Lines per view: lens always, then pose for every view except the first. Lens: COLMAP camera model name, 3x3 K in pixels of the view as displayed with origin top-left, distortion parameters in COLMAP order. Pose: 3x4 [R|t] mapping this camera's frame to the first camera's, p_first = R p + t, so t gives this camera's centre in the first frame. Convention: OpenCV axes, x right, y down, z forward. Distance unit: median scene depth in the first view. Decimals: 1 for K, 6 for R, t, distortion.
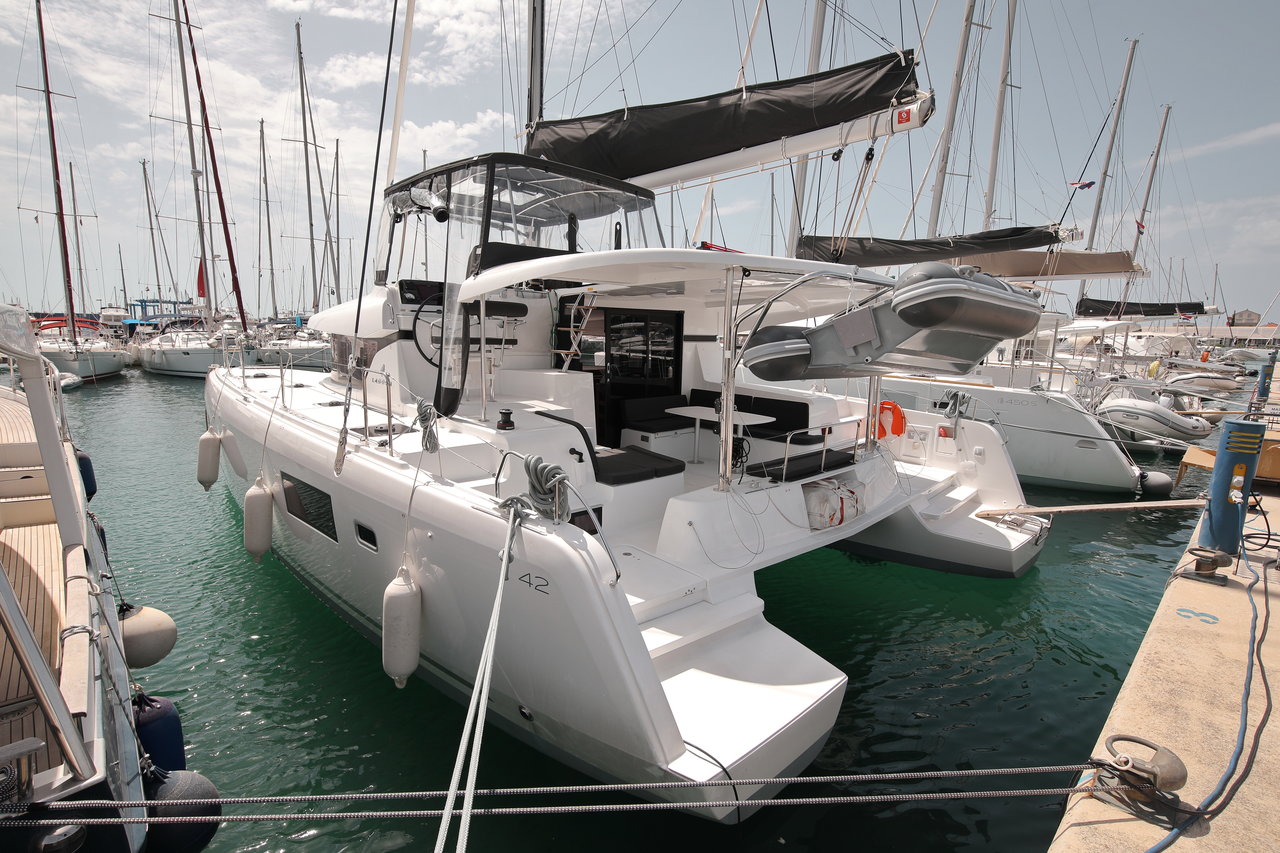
lens RADIAL K [[624.6, 0, 637.5], [0, 624.6, 402.8], [0, 0, 1]] dist [-0.000894, 0.000007]
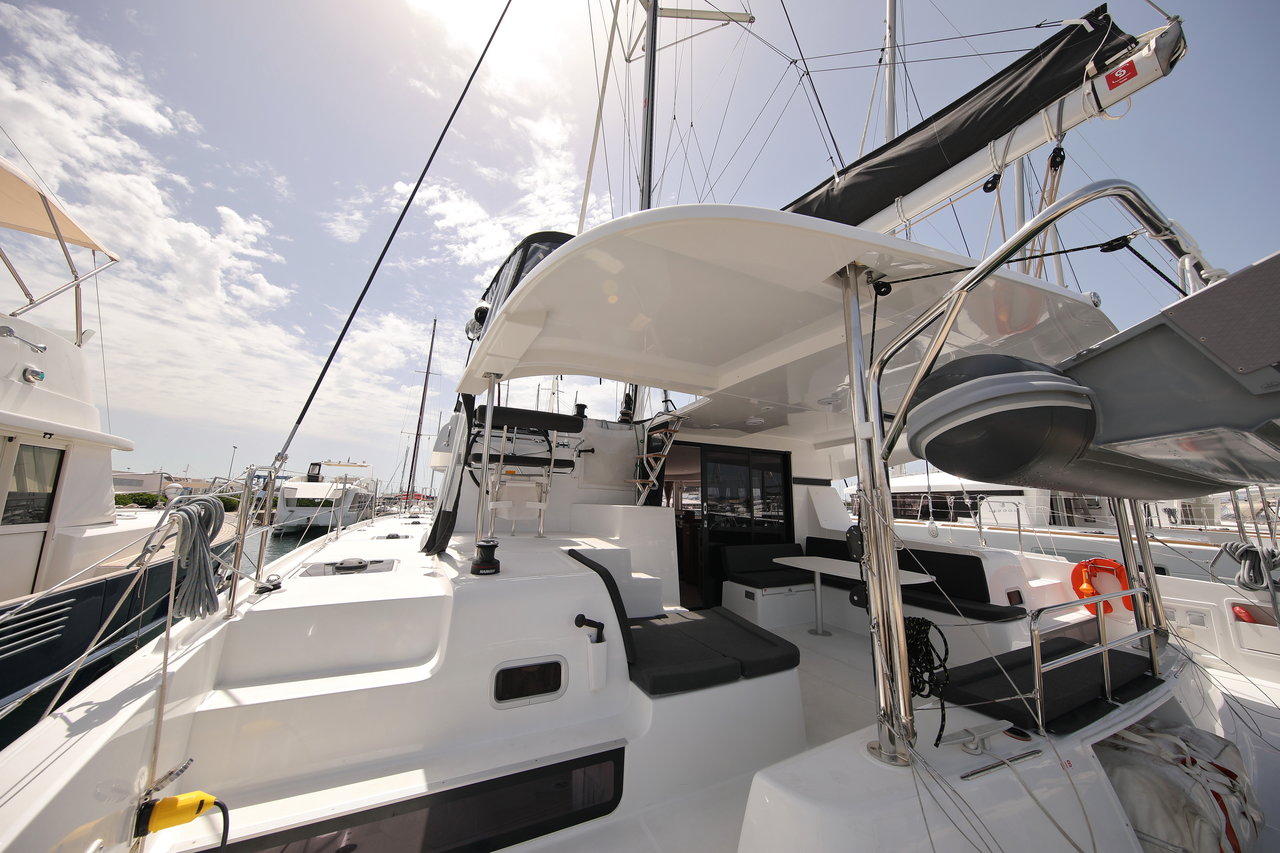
lens RADIAL K [[409.6, 0, 637.8], [0, 409.6, 422.6], [0, 0, 1]] dist [0.002431, -0.001082]
pose [[0.954601, -0.059726, -0.291838, 0.057524], [-0.034394, 0.951043, -0.307139, 0.016650], [0.295895, 0.303233, 0.905812, 0.547980]]
